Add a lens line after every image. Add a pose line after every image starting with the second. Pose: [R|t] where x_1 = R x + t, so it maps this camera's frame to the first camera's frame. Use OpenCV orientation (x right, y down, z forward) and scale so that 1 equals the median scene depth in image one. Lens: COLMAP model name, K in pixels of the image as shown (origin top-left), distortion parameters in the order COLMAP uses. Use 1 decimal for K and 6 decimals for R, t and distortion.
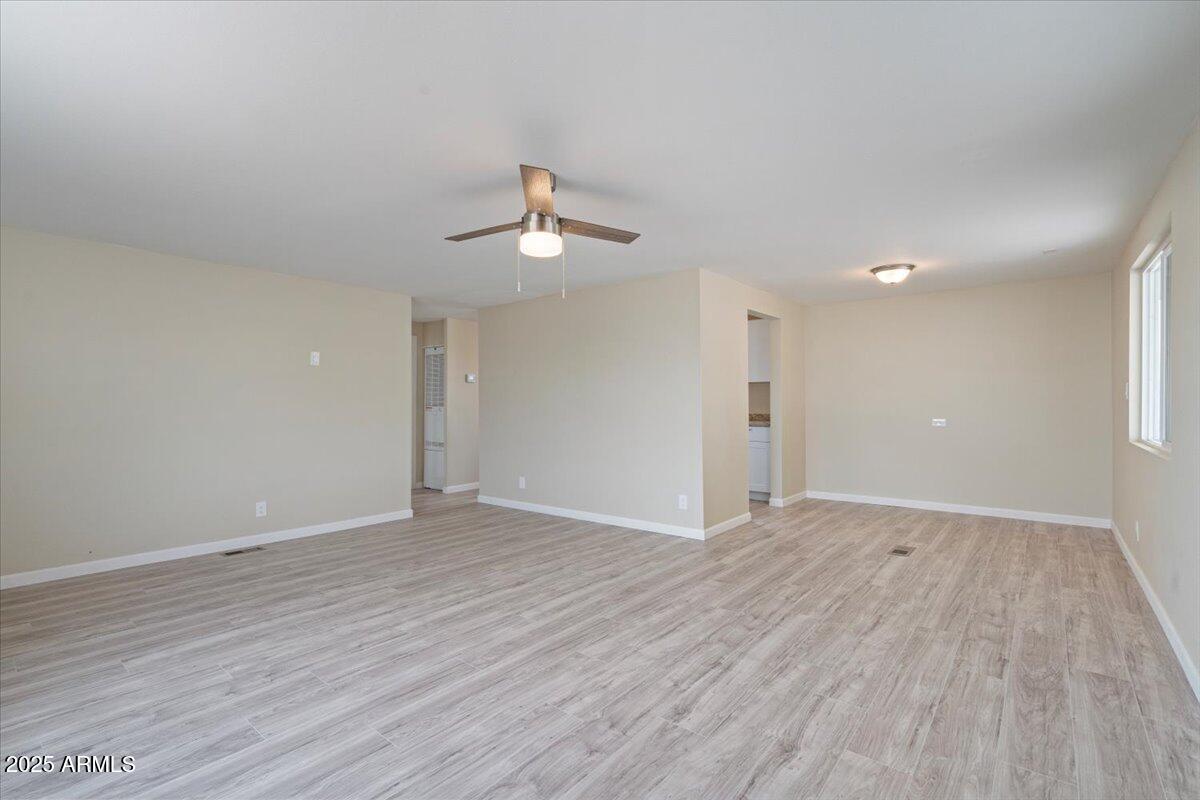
lens RADIAL K [[553.4, 0, 592.9], [0, 553.4, 402.5], [0, 0, 1]] dist [-0.005743, 0.002267]
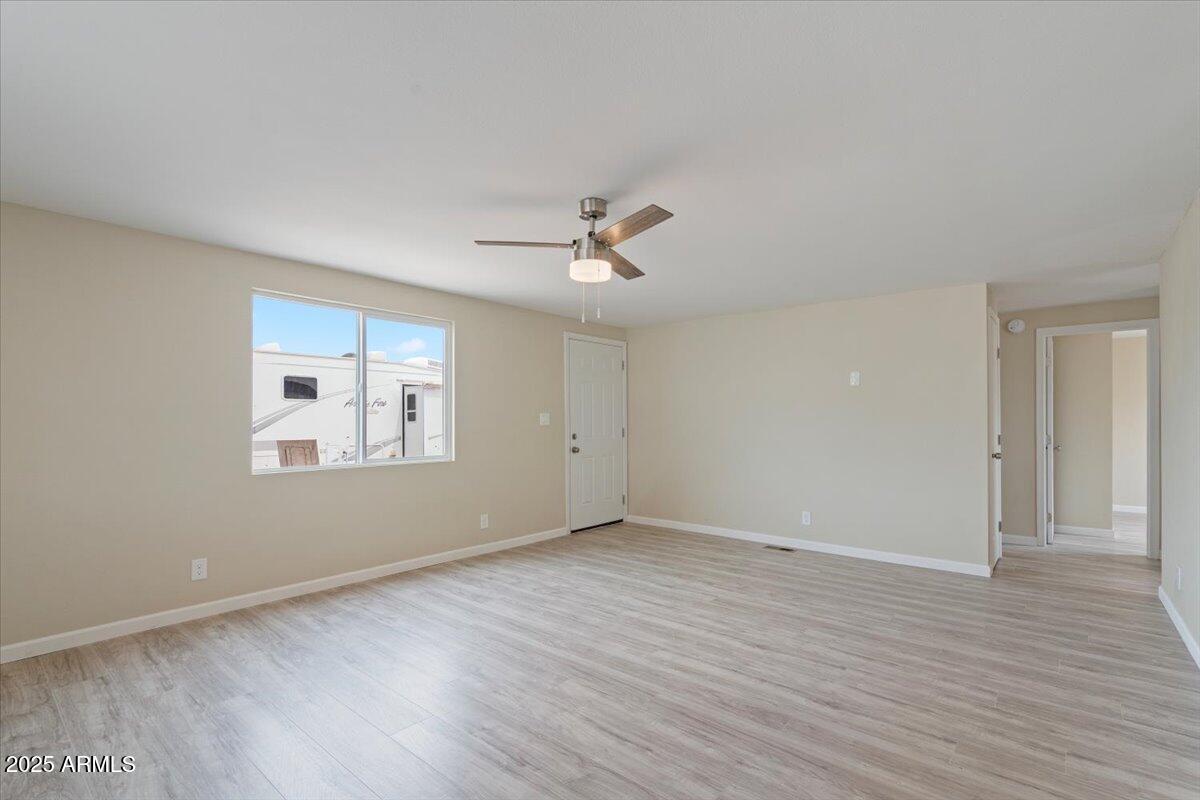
lens RADIAL K [[553.4, 0, 593.7], [0, 553.4, 406.8], [0, 0, 1]] dist [-0.005743, 0.002267]
pose [[-0.021300, -0.024155, -0.999481, 0.776610], [-0.000970, 0.999708, -0.024139, -0.008349], [0.999773, 0.000455, -0.021317, 0.856007]]
